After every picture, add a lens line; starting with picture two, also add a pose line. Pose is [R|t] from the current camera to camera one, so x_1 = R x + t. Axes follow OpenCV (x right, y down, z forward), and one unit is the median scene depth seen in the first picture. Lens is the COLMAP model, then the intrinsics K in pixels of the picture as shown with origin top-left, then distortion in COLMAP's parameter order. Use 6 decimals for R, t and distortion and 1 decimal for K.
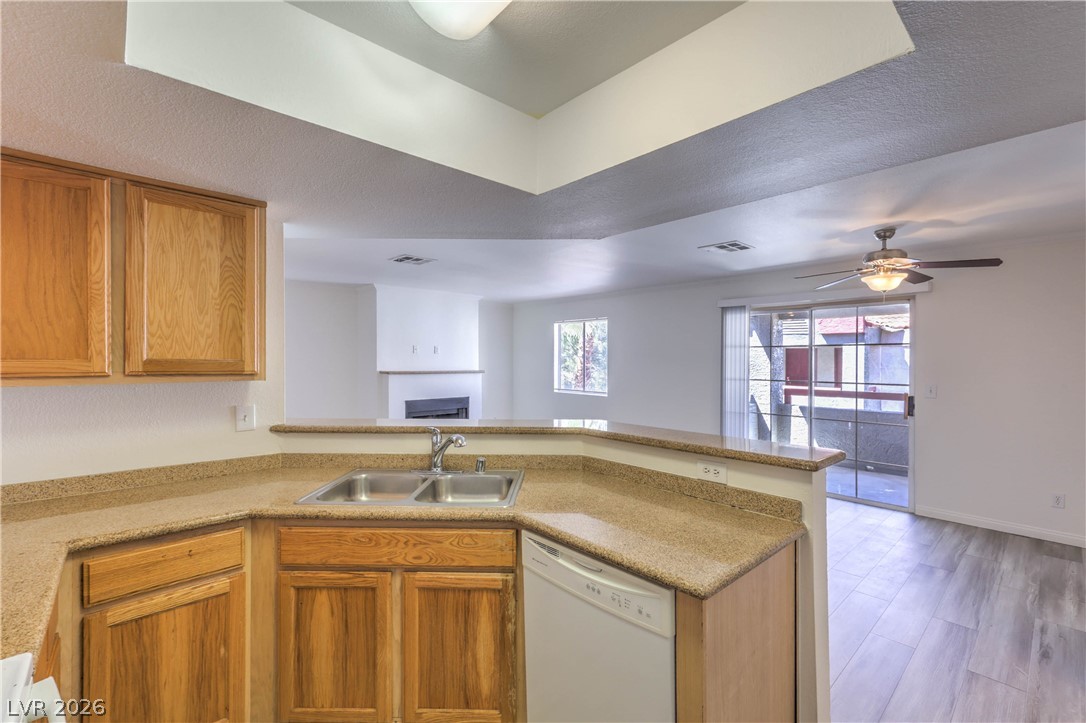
lens RADIAL K [[473.5, 0, 543.0], [0, 473.5, 361.5], [0, 0, 1]] dist [-0.001305, 0.000461]
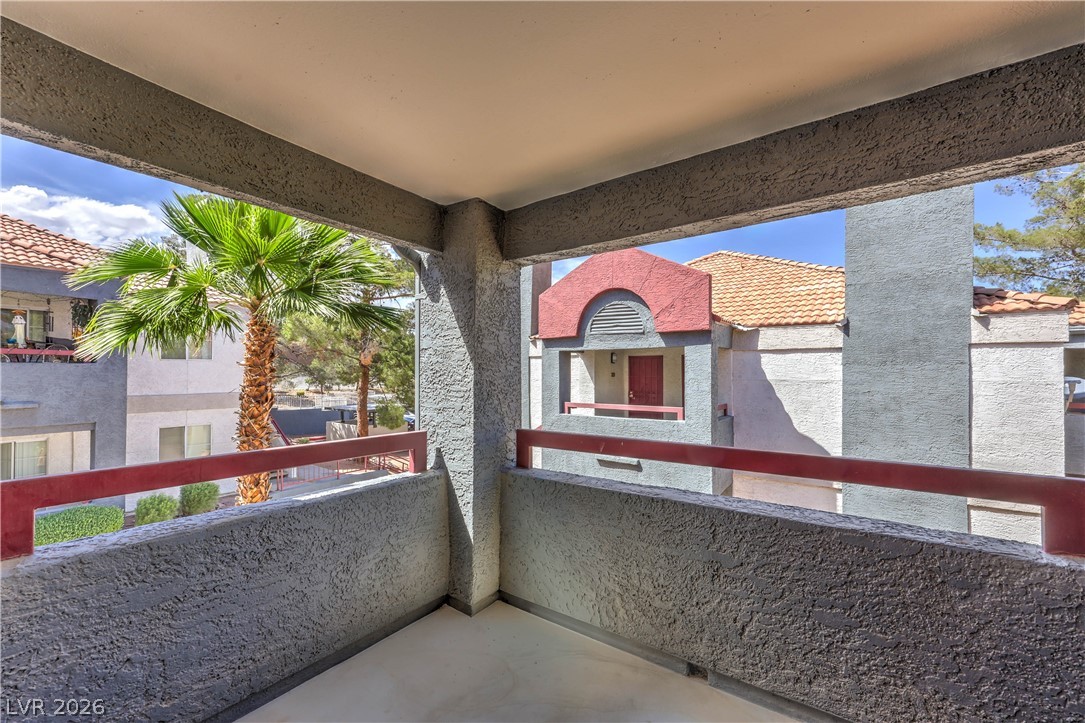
lens RADIAL K [[439.7, 0, 553.6], [0, 439.7, 364.4], [0, 0, 1]] dist [0.004944, 0.000196]
pose [[0.974129, 0.000272, 0.225993, 0.682526], [0.005957, 0.999621, -0.026883, 0.017148], [-0.225915, 0.027534, 0.973758, 0.936960]]
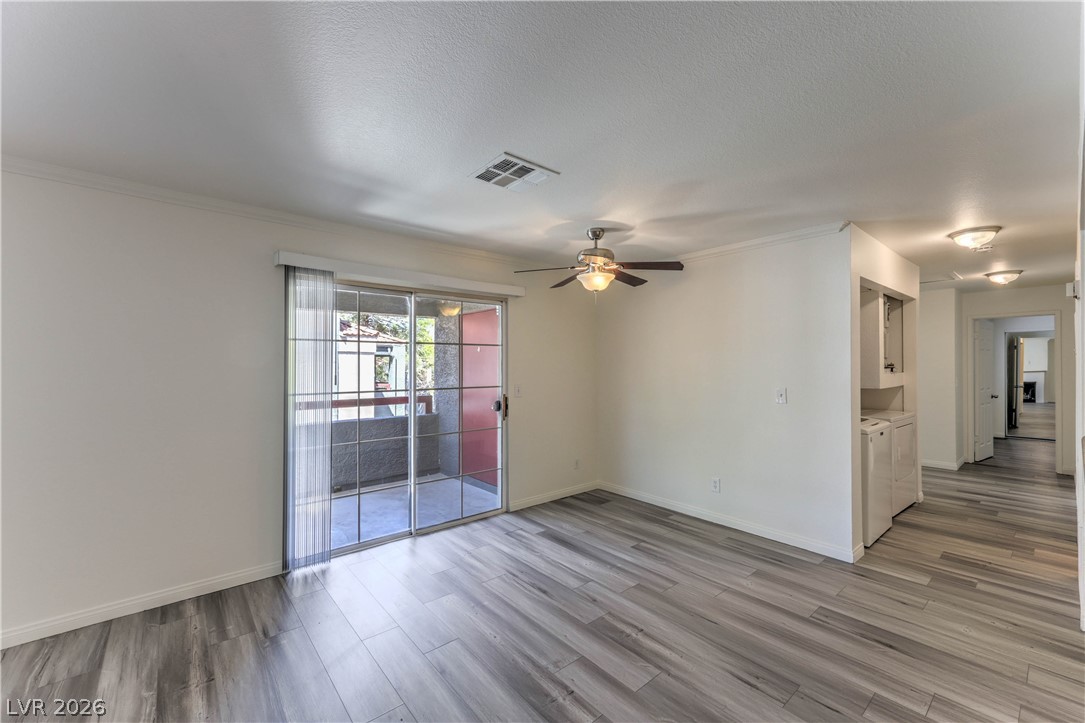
lens RADIAL K [[439.7, 0, 553.6], [0, 439.7, 364.4], [0, 0, 1]] dist [0.004944, 0.000196]
pose [[0.017698, -0.000714, 0.999843, -0.143884], [0.009482, 0.999955, 0.000546, 0.002455], [-0.999798, 0.009470, 0.017704, 0.762443]]
